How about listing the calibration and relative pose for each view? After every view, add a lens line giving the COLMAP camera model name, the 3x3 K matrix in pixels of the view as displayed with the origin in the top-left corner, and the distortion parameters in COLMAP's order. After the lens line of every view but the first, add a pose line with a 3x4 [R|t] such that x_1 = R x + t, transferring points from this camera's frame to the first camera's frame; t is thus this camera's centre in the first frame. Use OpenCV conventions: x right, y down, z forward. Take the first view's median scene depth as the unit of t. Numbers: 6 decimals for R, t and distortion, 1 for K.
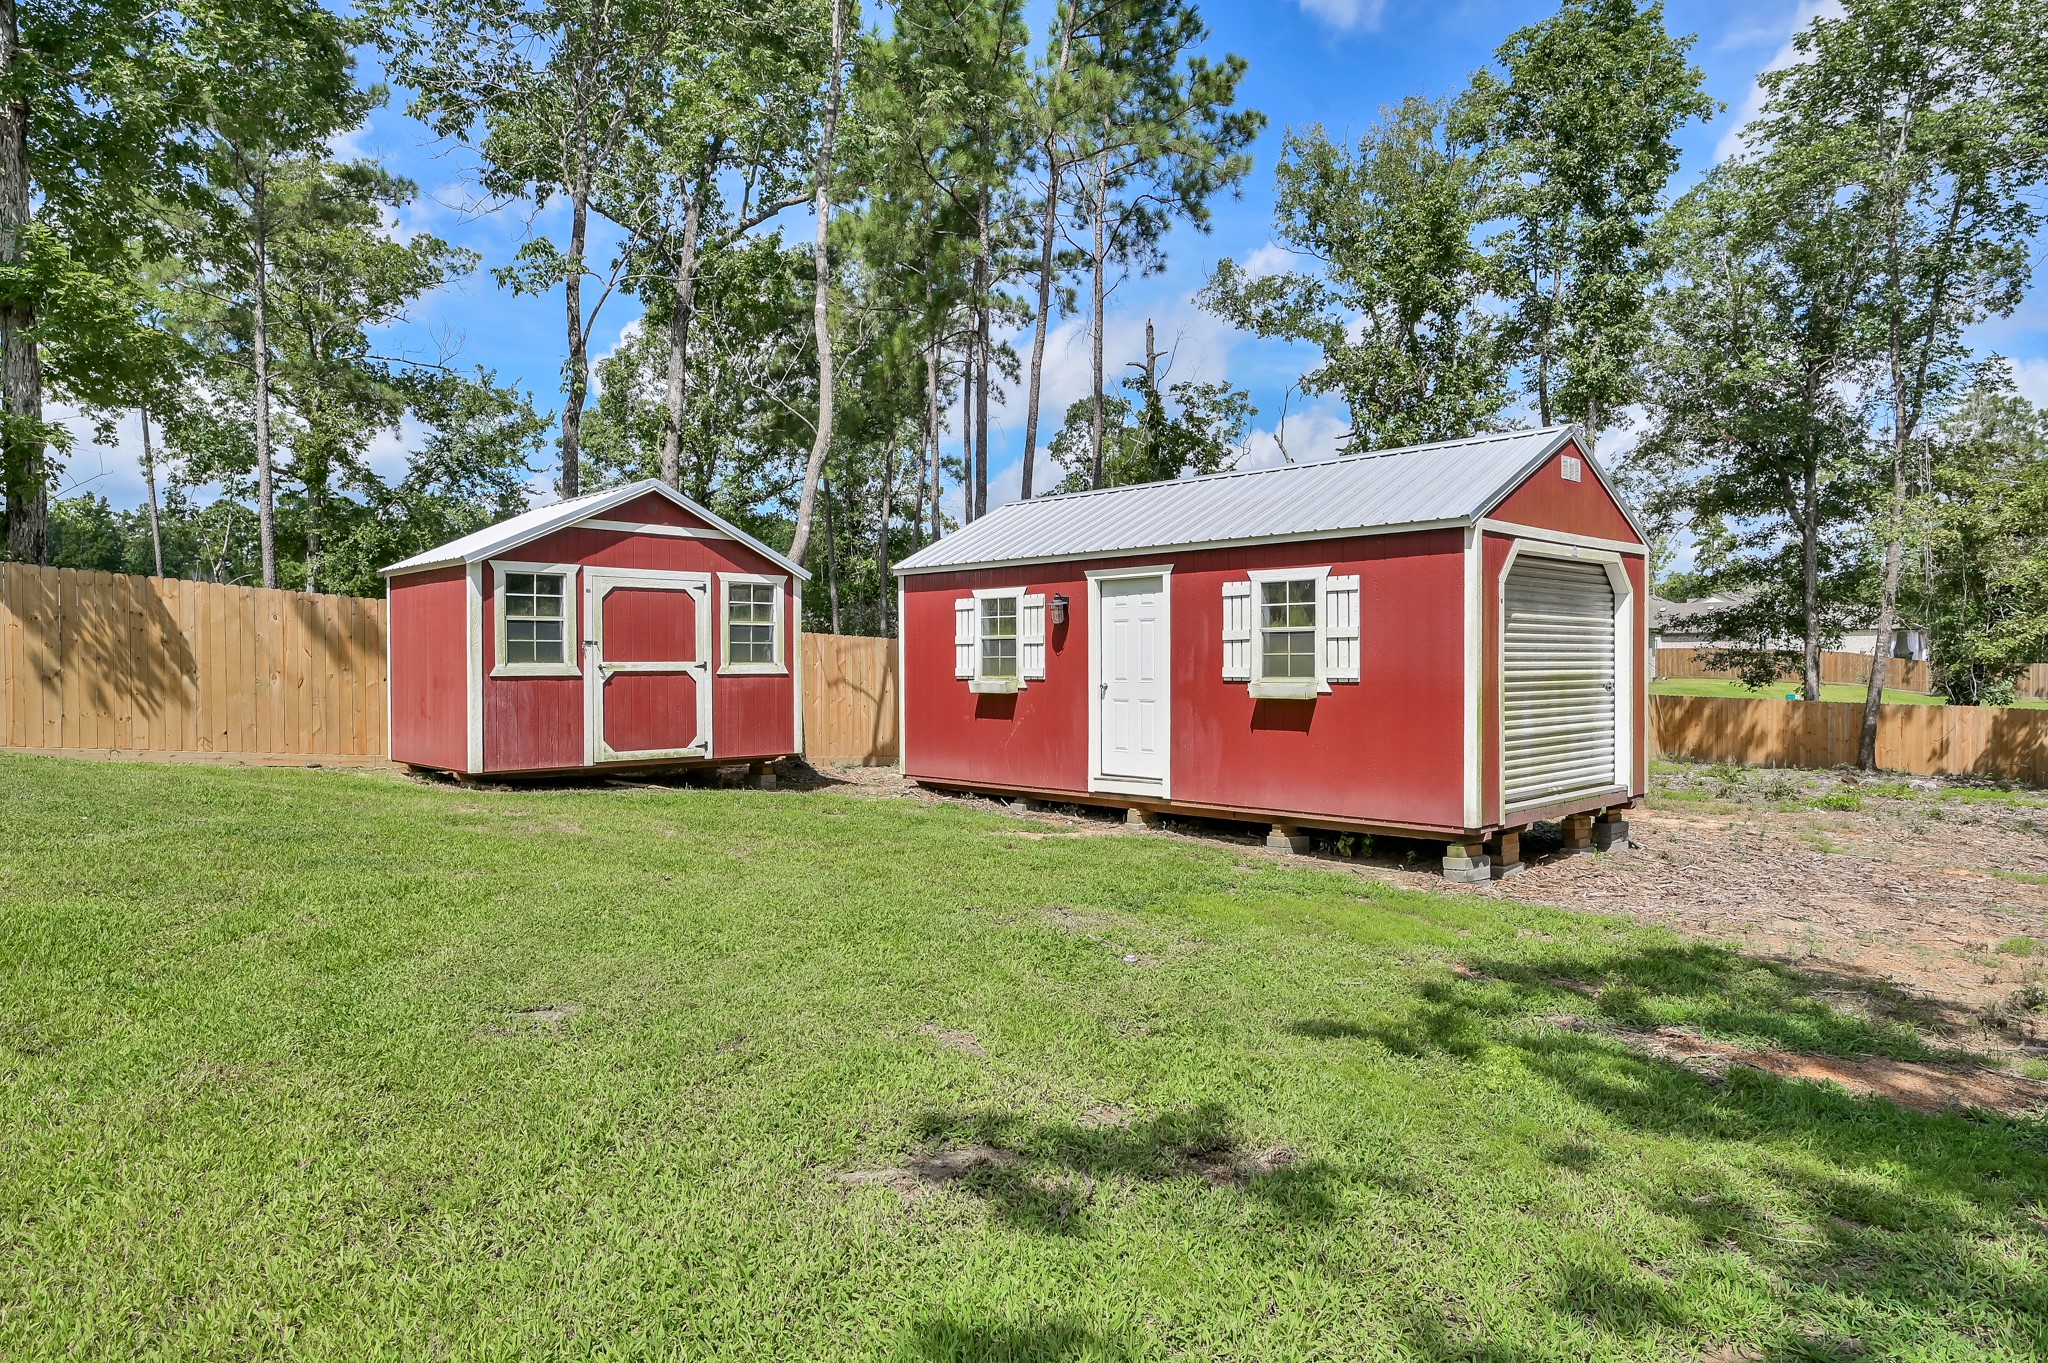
lens RADIAL K [[1239.1, 0, 1030.5], [0, 1239.1, 677.9], [0, 0, 1]] dist [0.004136, 0.000137]
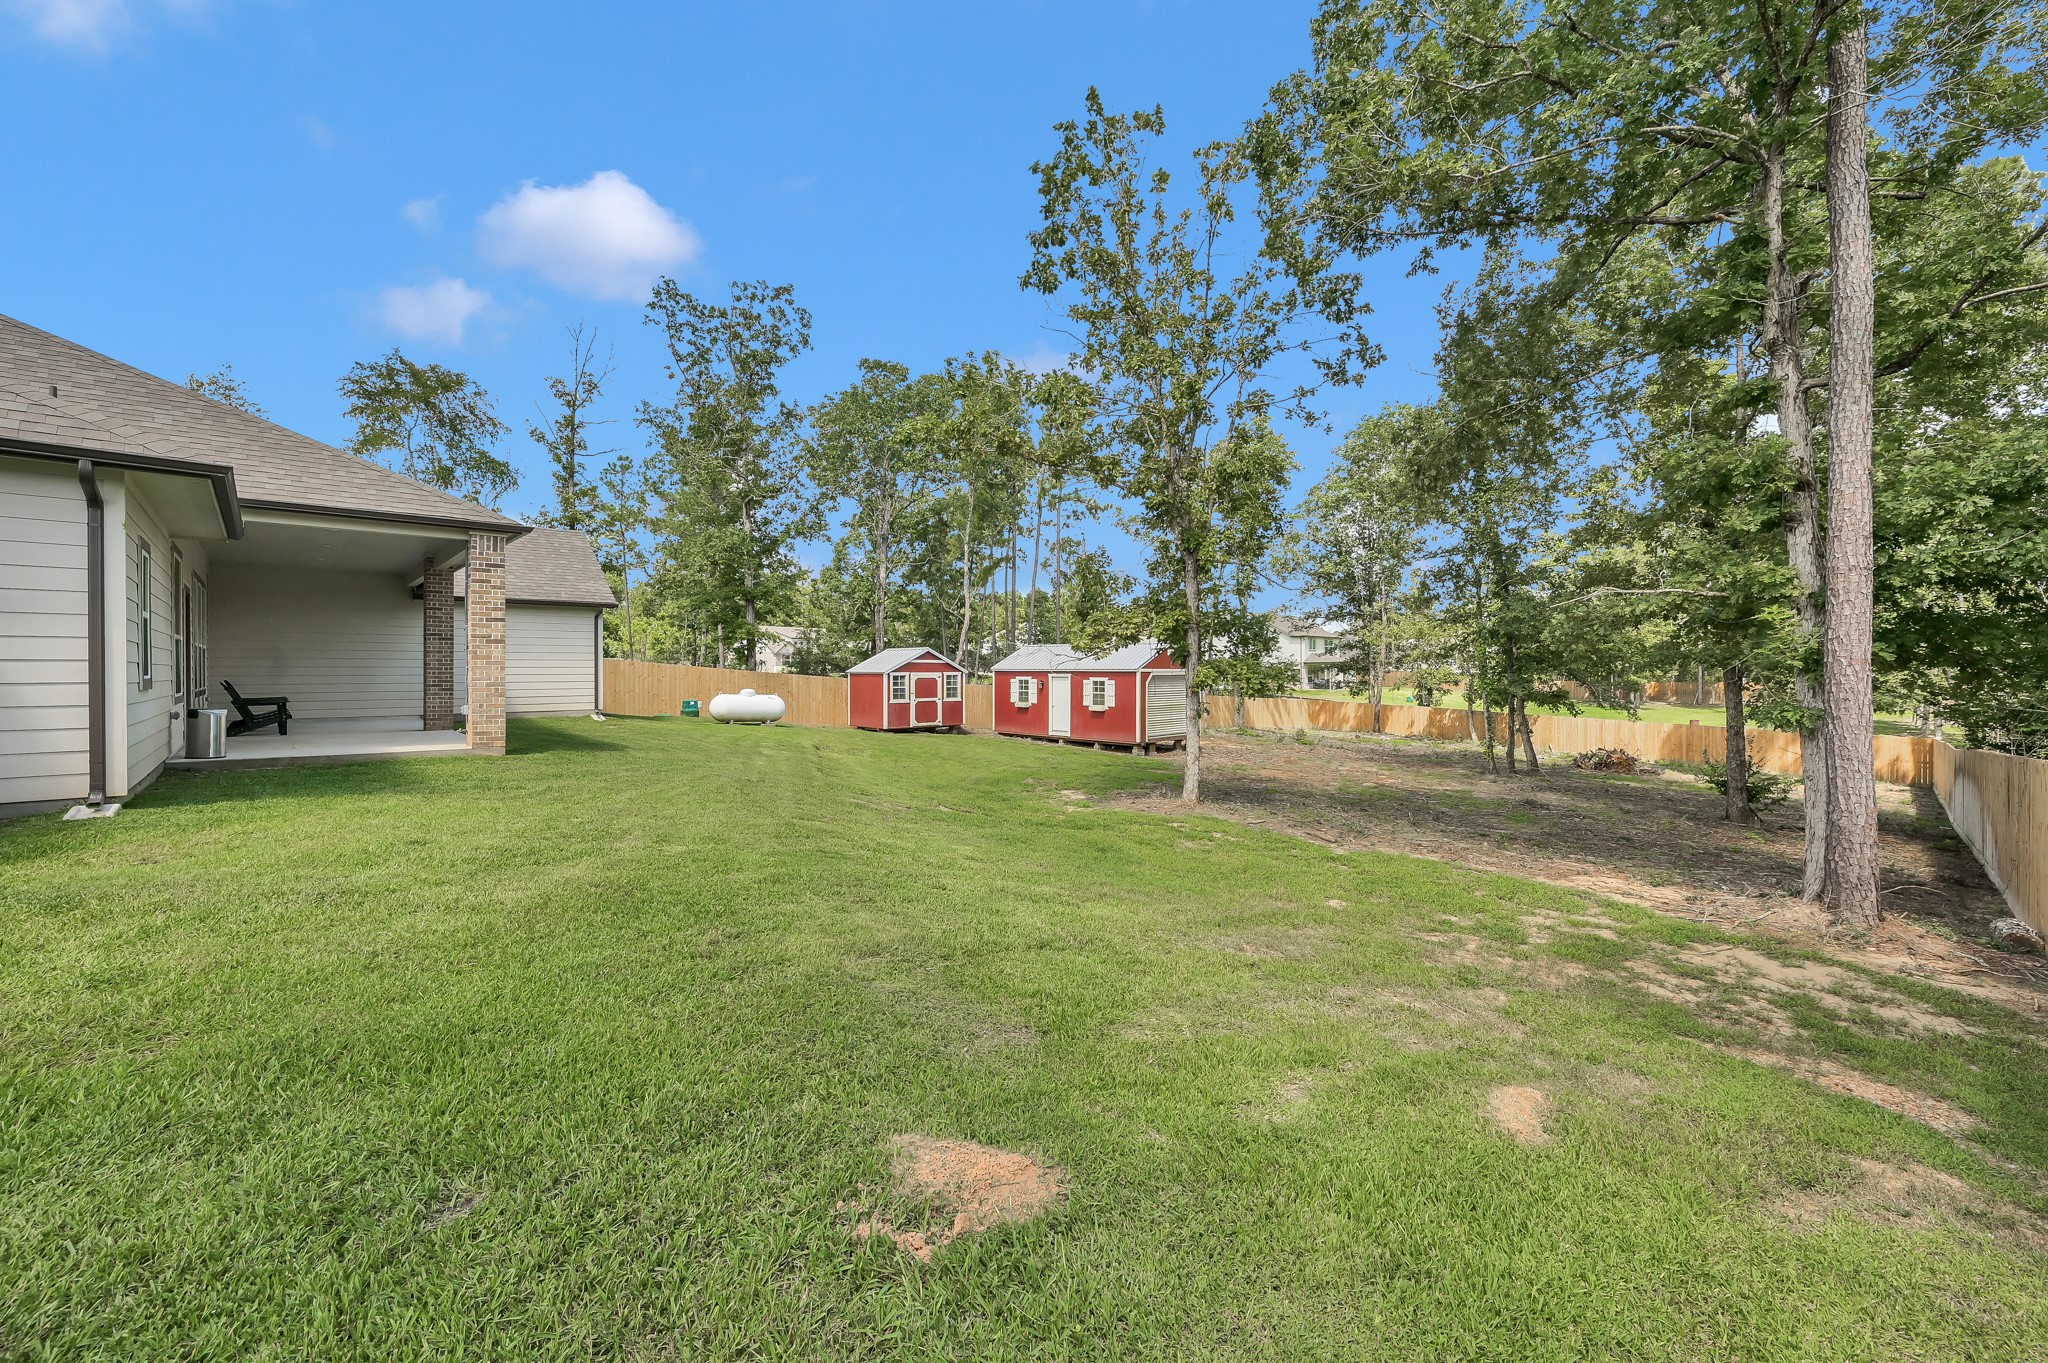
lens RADIAL K [[825.6, 0, 1017.5], [0, 825.6, 679.2], [0, 0, 1]] dist [0.000055, 0.000141]
pose [[0.999872, 0.003349, -0.015669, -0.006942], [-0.003263, 0.999980, 0.005492, -0.083604], [0.015687, -0.005440, 0.999862, -1.401866]]
